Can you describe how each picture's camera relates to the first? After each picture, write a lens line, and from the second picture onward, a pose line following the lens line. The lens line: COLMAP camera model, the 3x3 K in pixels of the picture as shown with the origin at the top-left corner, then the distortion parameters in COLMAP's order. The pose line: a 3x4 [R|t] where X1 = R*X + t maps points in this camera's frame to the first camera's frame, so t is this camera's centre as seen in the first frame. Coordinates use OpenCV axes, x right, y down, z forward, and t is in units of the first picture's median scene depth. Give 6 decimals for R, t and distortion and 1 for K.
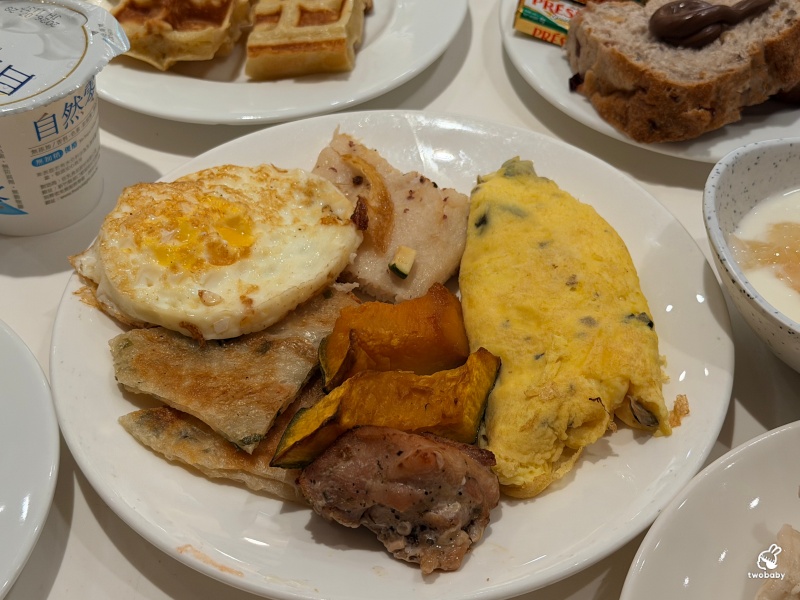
lens RADIAL K [[1255.0, 0, 400.0], [0, 1255.0, 300.0], [0, 0, 1]] dist [0.102903, -0.065745]
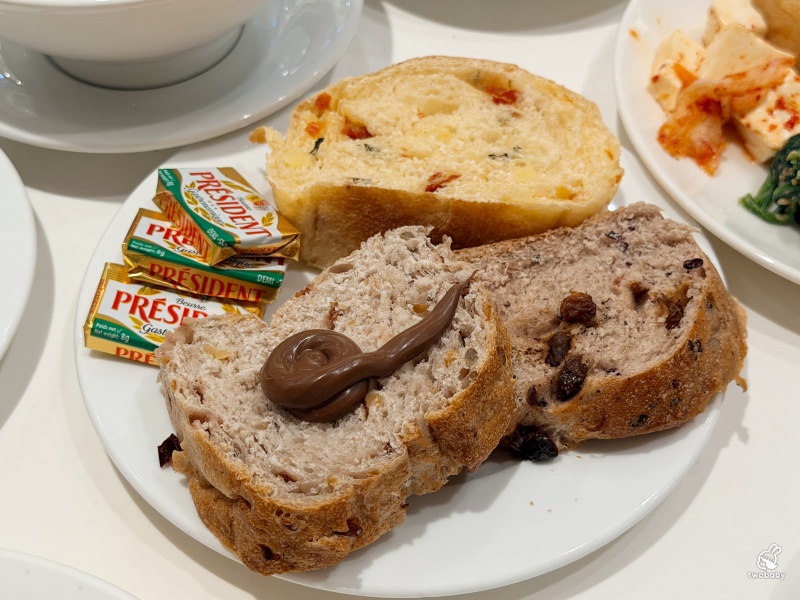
lens RADIAL K [[1255.0, 0, 400.0], [0, 1255.0, 300.0], [0, 0, 1]] dist [0.102903, -0.065745]
pose [[0.994600, -0.074522, 0.072231, 0.230251], [0.068620, 0.994348, 0.081008, -0.312883], [-0.077860, -0.075614, 0.994093, 0.368568]]
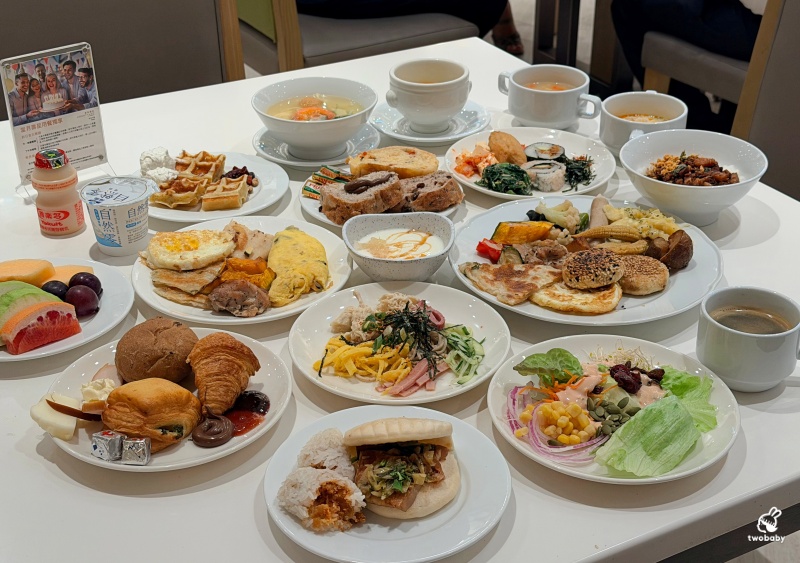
lens RADIAL K [[1128.4, 0, 400.0], [0, 1128.4, 281.5], [0, 0, 1]] dist [0.034430, 0.027185]
pose [[0.999769, -0.008569, 0.019731, 0.278728], [0.013759, 0.959801, -0.280343, 0.719296], [-0.016535, 0.280550, 0.959697, -1.419952]]
